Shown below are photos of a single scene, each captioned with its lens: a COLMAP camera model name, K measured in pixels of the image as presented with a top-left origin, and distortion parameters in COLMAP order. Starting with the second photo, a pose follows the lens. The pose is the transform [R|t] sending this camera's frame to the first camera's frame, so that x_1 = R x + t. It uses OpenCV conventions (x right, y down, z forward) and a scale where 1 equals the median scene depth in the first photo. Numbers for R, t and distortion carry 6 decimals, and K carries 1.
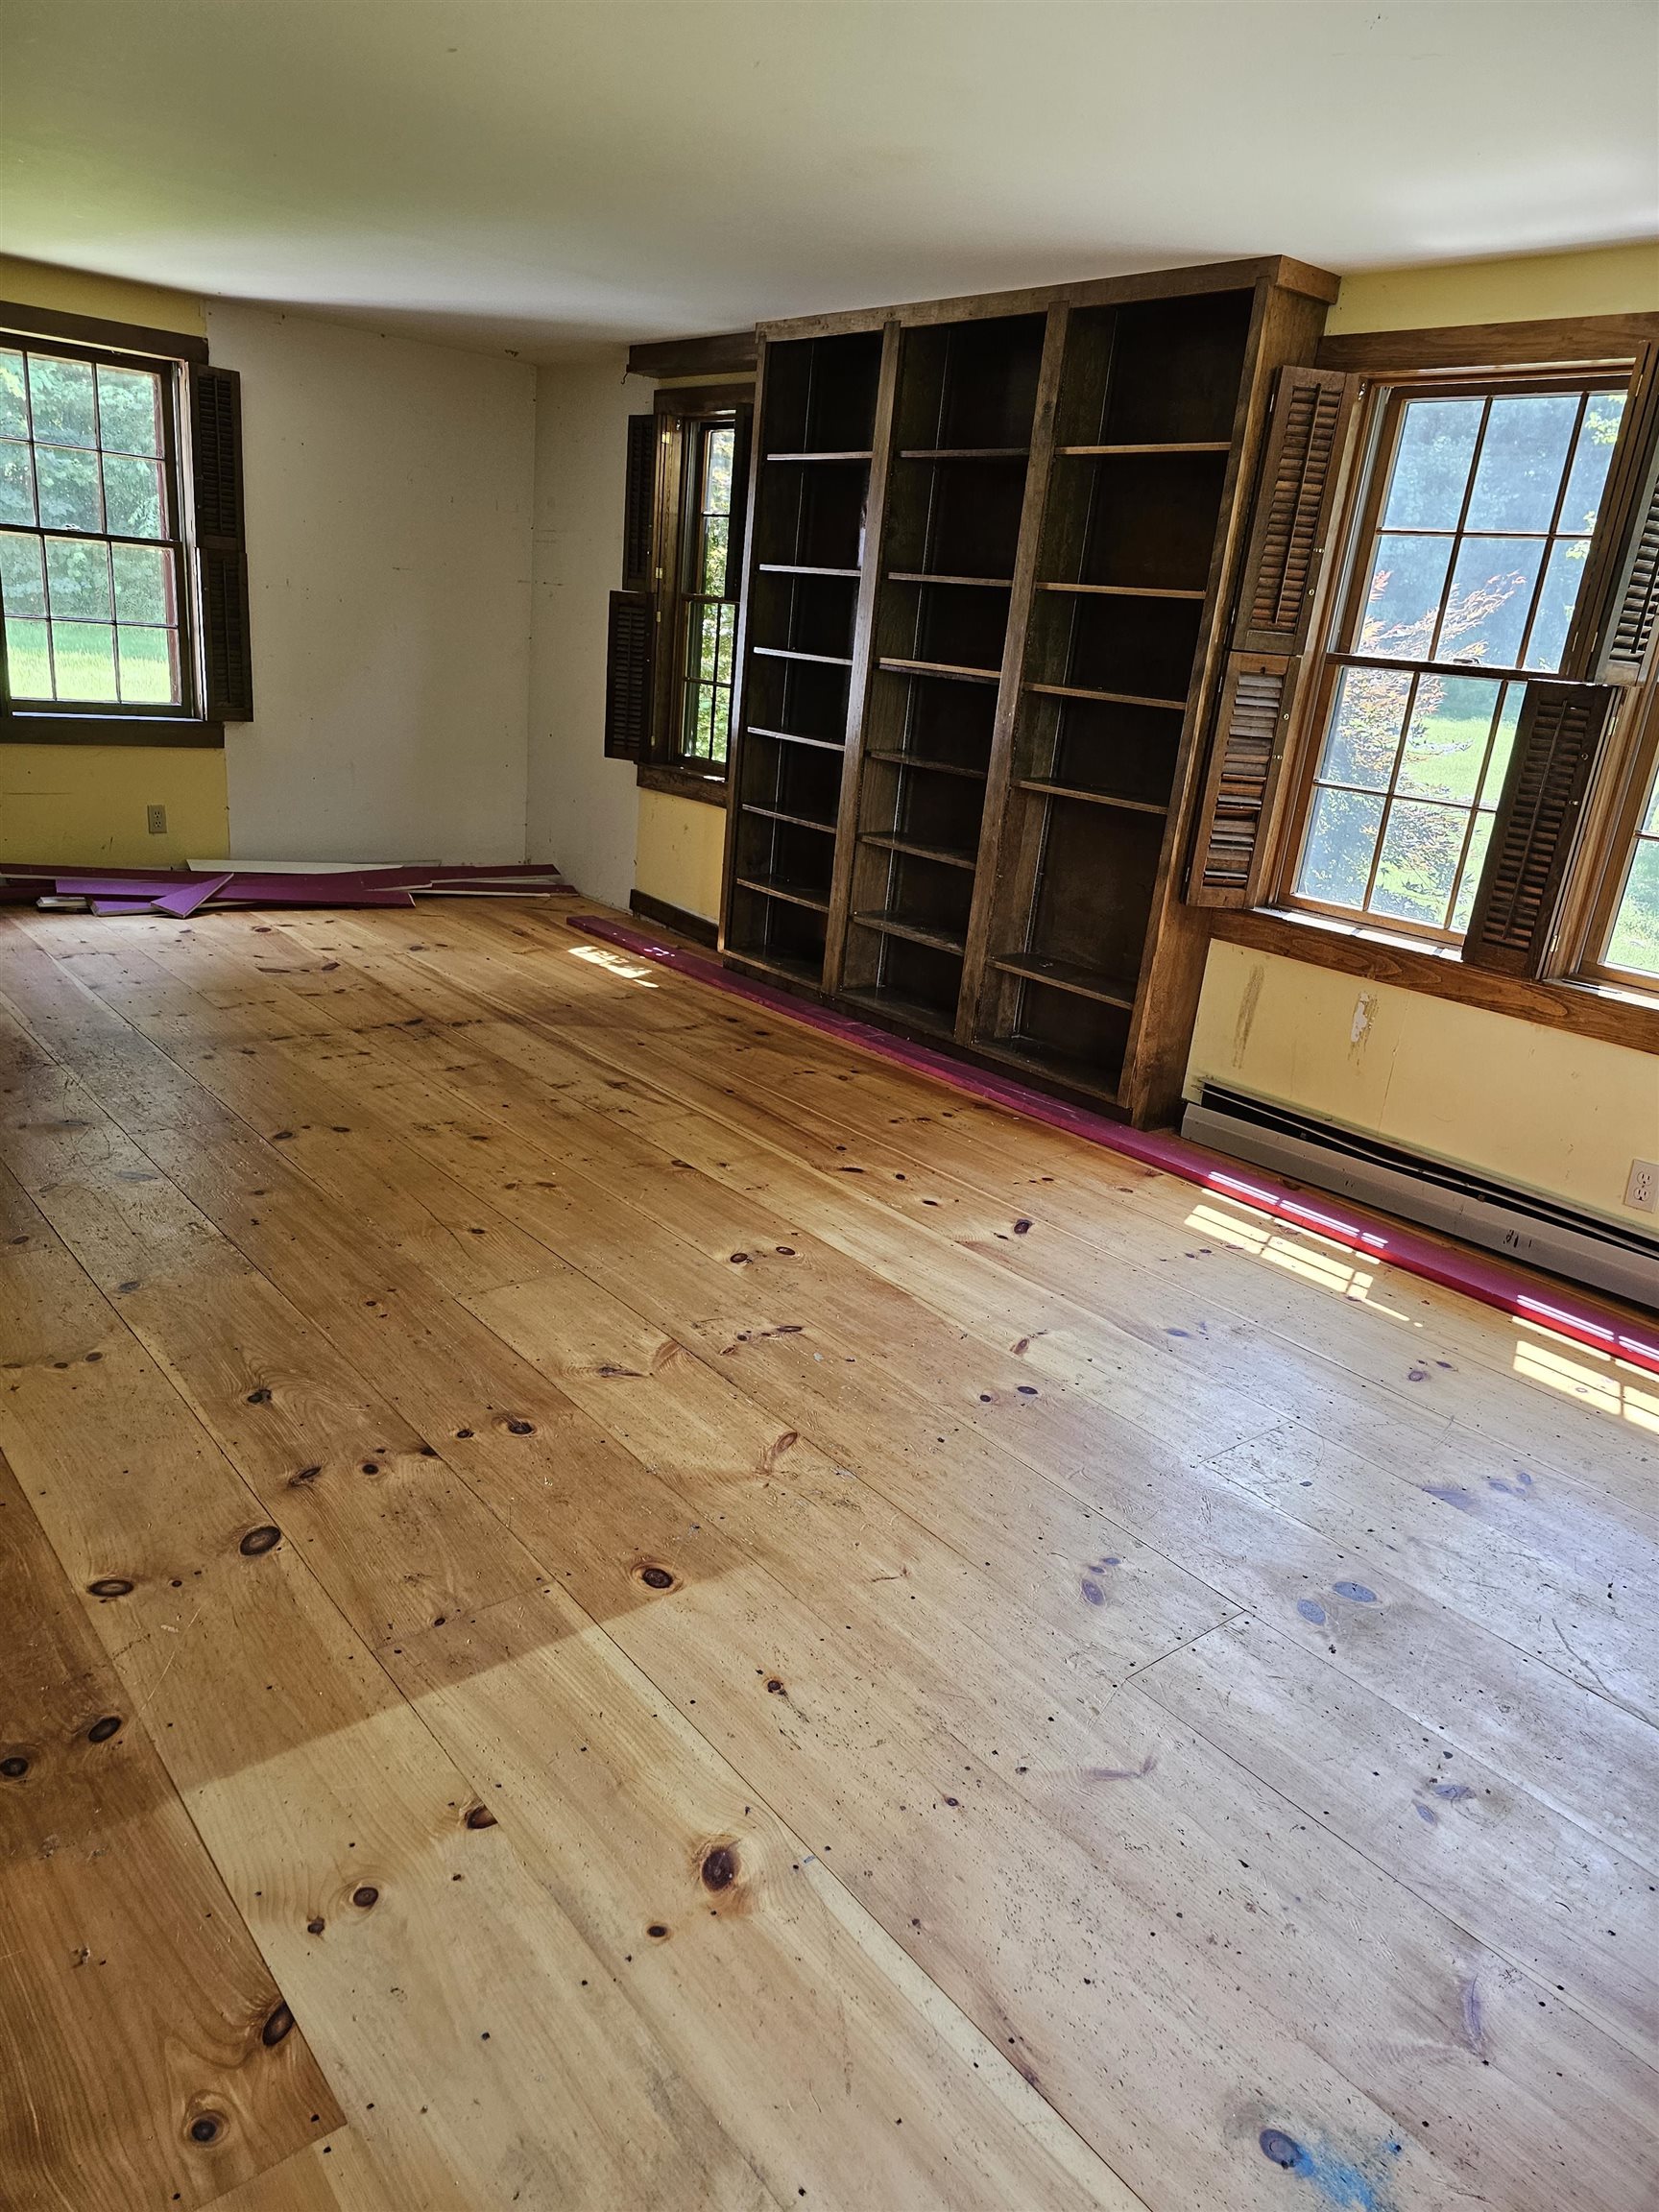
lens RADIAL K [[1489.9, 0, 817.1], [0, 1489.9, 1110.8], [0, 0, 1]] dist [0.098624, -0.002813]
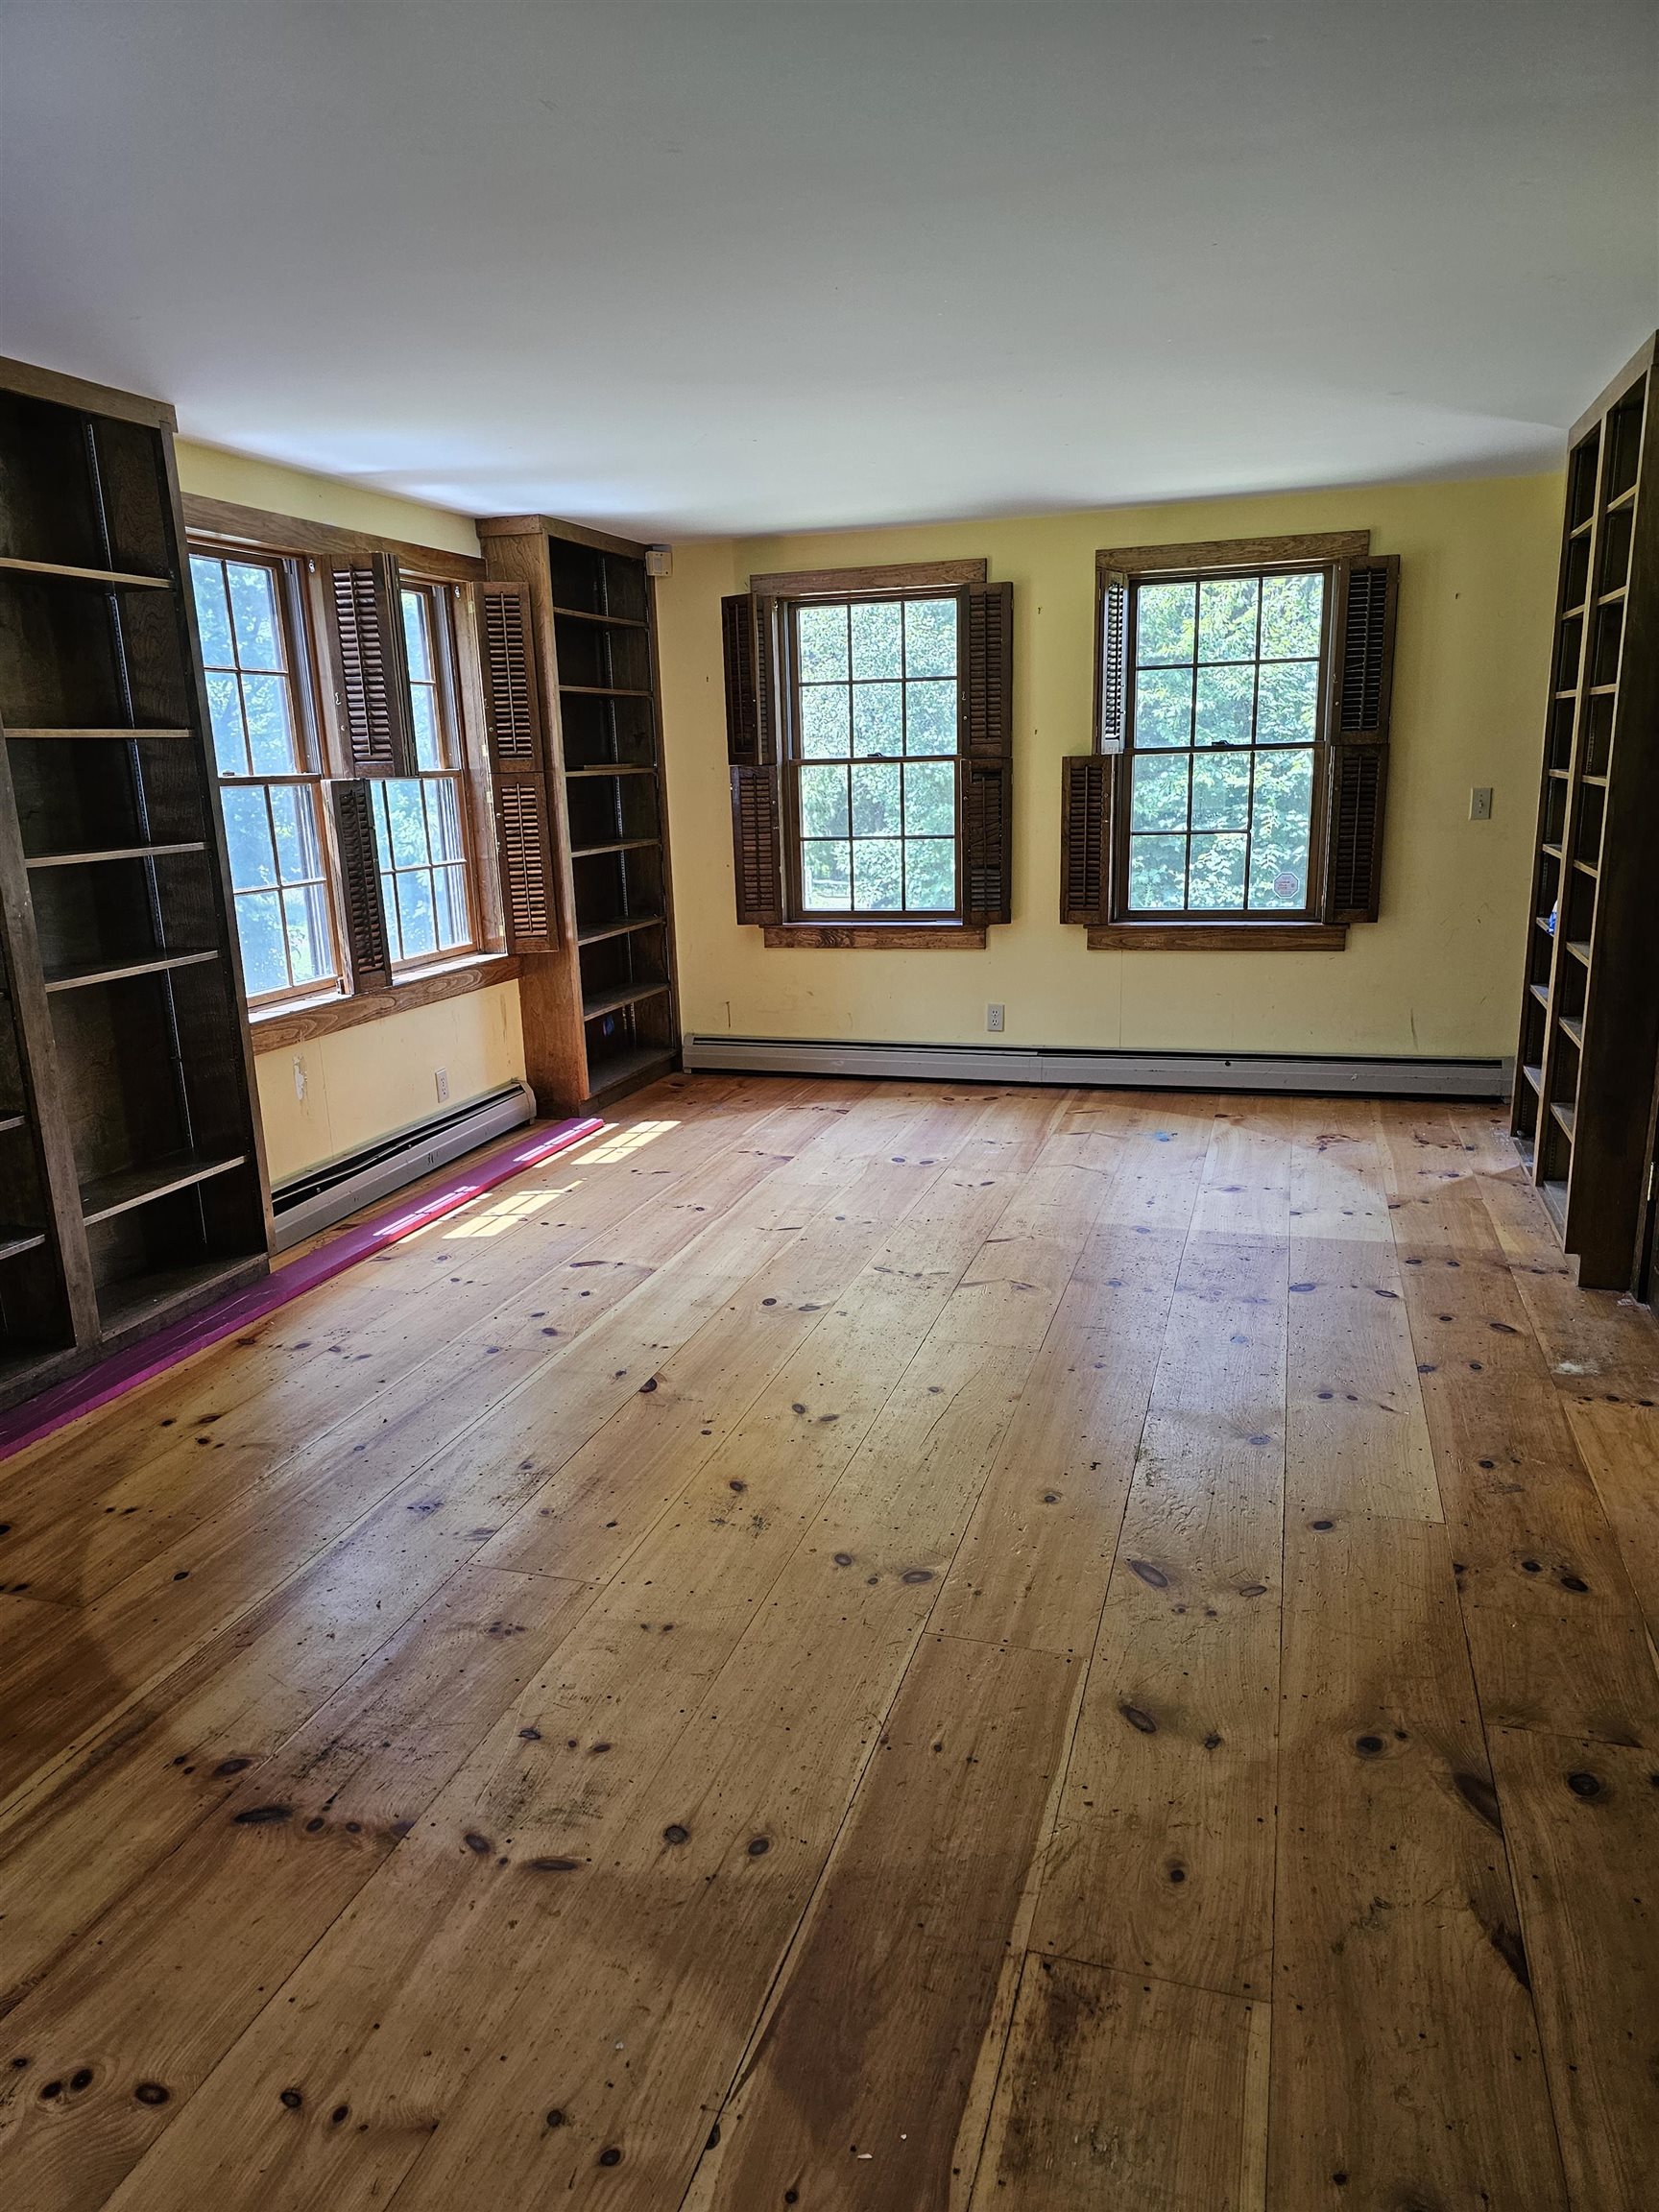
lens RADIAL K [[1489.9, 0, 817.1], [0, 1489.9, 1110.8], [0, 0, 1]] dist [0.098624, -0.002813]
pose [[-0.551225, -0.265044, 0.791140, -0.821251], [0.247959, 0.853325, 0.458642, -0.495837], [-0.796660, 0.448986, -0.404654, 1.224554]]
